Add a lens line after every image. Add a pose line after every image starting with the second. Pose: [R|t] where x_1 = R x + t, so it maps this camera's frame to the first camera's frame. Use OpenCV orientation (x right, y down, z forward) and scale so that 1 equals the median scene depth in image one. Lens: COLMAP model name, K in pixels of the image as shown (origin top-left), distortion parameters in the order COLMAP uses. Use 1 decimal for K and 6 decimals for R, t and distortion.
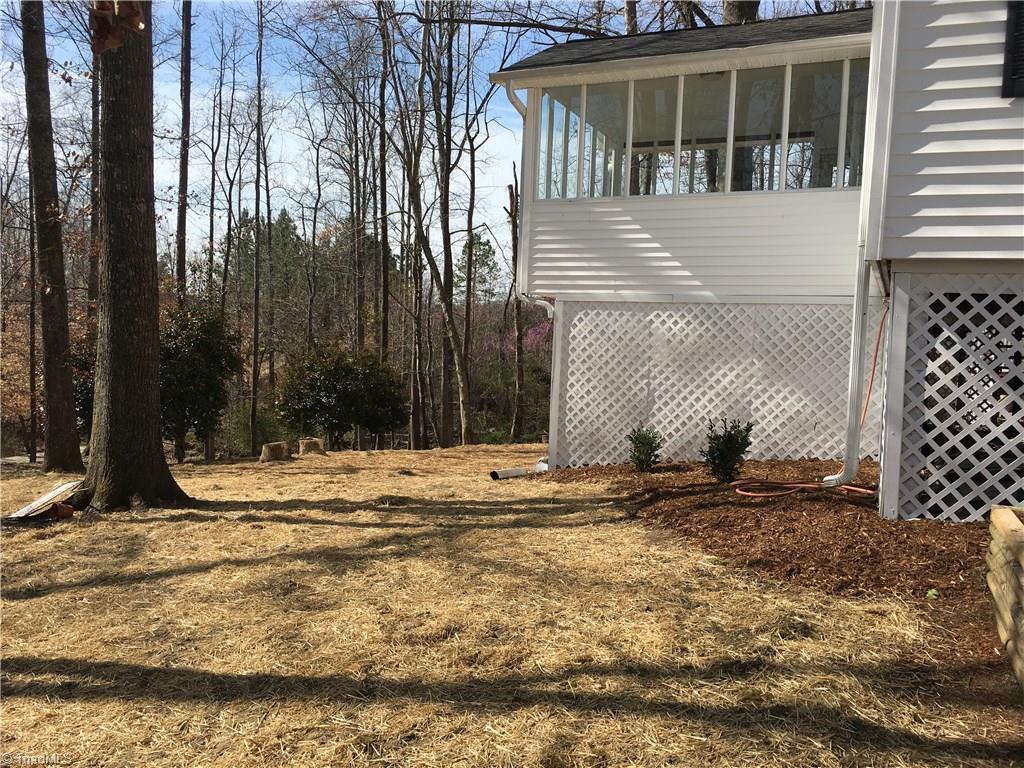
lens RADIAL K [[872.3, 0, 514.6], [0, 872.3, 384.0], [0, 0, 1]] dist [0.054827, -0.058910]
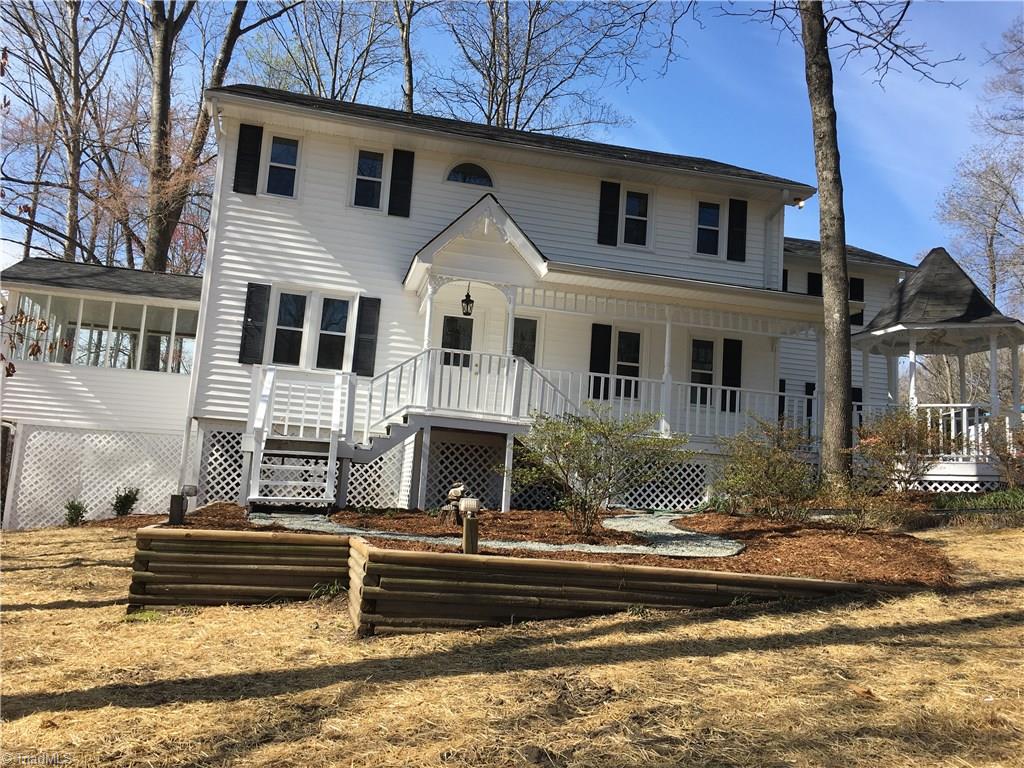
lens RADIAL K [[872.3, 0, 515.2], [0, 872.3, 381.1], [0, 0, 1]] dist [0.054827, -0.058910]
pose [[0.804769, 0.096846, 0.585634, -0.178971], [-0.001508, 0.986931, -0.161136, 0.088210], [-0.593586, 0.128794, 0.794398, -0.847253]]
